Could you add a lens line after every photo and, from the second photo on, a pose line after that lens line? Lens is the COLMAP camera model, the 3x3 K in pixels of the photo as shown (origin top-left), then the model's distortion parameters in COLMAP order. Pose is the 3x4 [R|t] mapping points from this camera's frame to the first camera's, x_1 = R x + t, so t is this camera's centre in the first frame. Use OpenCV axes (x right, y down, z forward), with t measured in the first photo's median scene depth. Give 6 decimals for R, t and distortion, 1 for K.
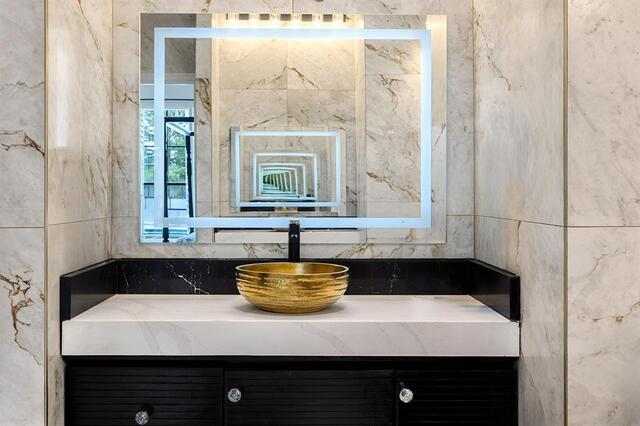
lens RADIAL K [[654.4, 0, 319.6], [0, 654.4, 197.8], [0, 0, 1]] dist [0.003741, 0.000316]
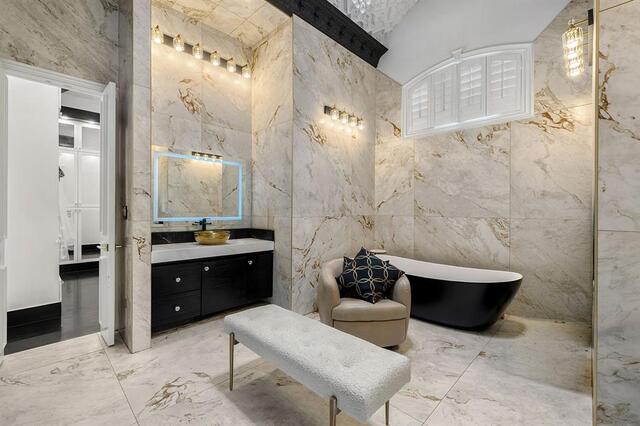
lens RADIAL K [[275.8, 0, 320.0], [0, 275.8, 213.0], [0, 0, 1]] dist [-0.000024, -0.000032]
pose [[0.708906, -0.000530, 0.705303, -0.653230], [-0.006195, 0.999956, 0.006979, -0.003472], [-0.705276, -0.009317, 0.708872, -0.394574]]
